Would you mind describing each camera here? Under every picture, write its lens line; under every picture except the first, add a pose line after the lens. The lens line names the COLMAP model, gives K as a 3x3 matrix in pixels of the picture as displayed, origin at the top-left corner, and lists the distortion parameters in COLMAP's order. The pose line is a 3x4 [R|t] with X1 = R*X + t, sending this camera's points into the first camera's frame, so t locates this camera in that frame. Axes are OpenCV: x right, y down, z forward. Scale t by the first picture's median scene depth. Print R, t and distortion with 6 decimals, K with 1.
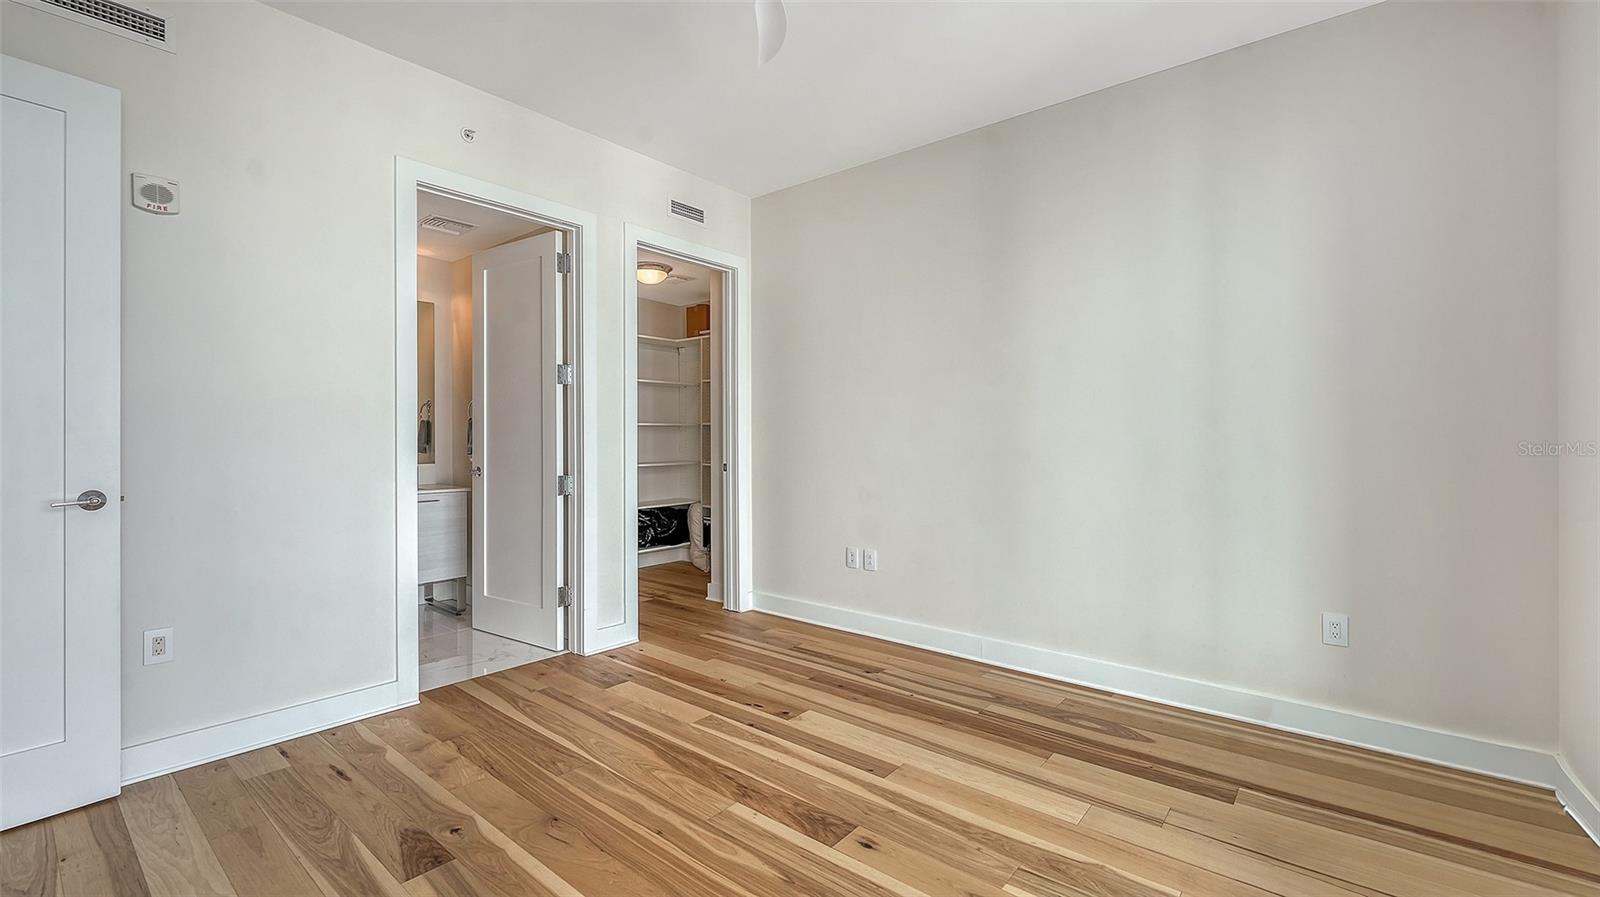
lens RADIAL K [[700.2, 0, 800.0], [0, 700.2, 448.5], [0, 0, 1]] dist [0.024061, -0.000041]
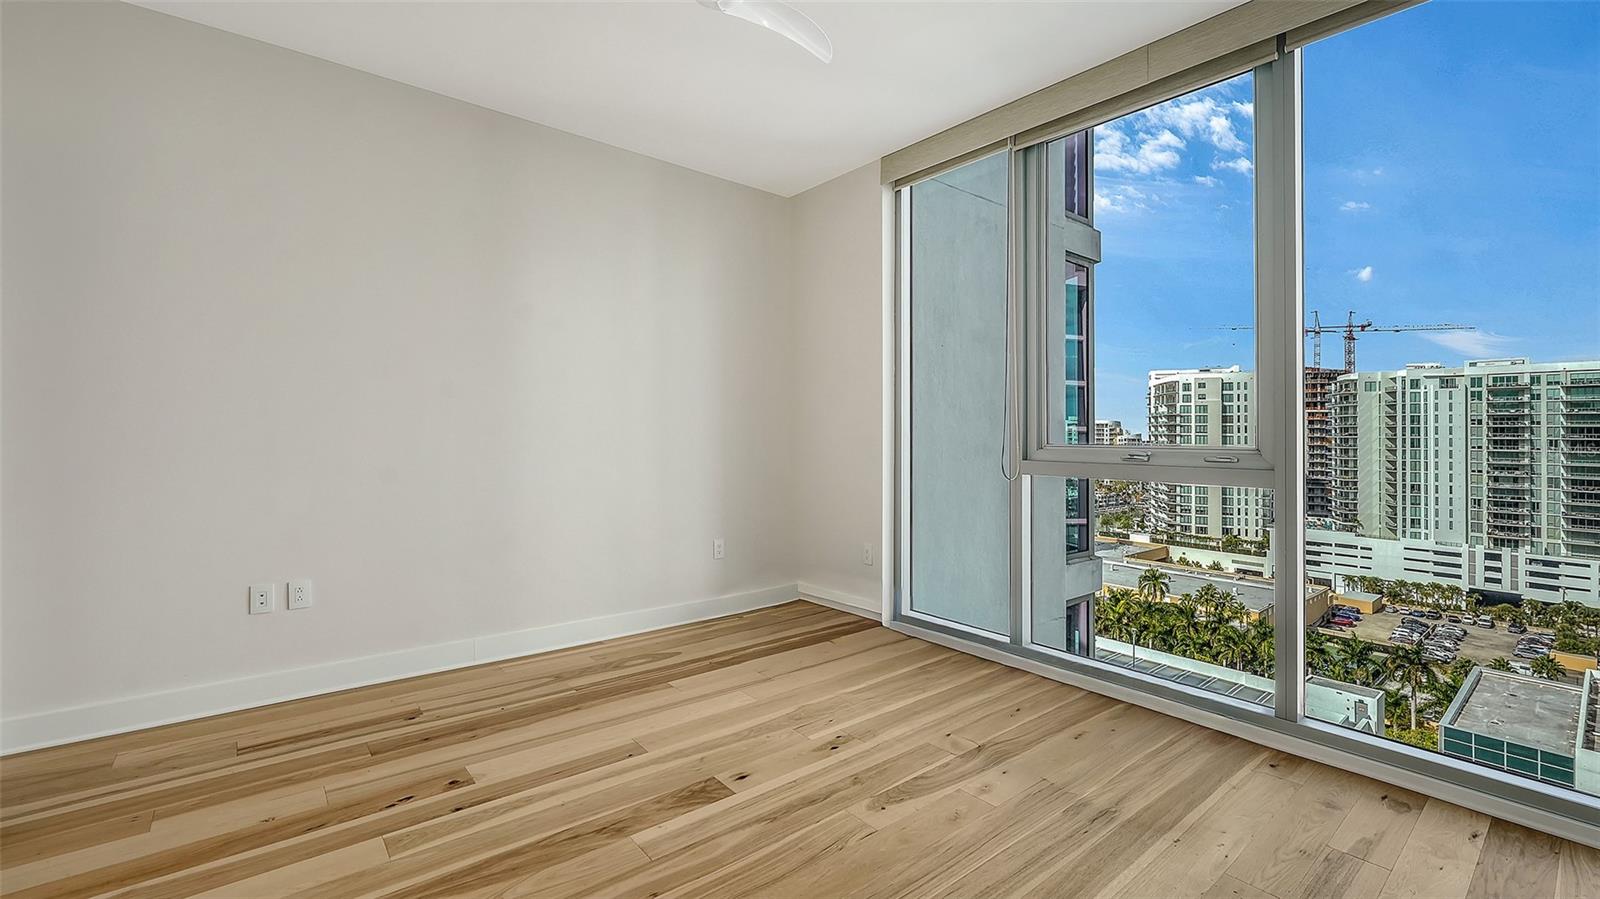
lens RADIAL K [[700.2, 0, 800.0], [0, 700.2, 449.5], [0, 0, 1]] dist [0.024061, -0.000041]
pose [[0.159035, -0.019348, 0.987083, -0.751079], [-0.000970, 0.999804, 0.019754, -0.007170], [-0.987272, -0.004099, 0.158985, 0.518152]]
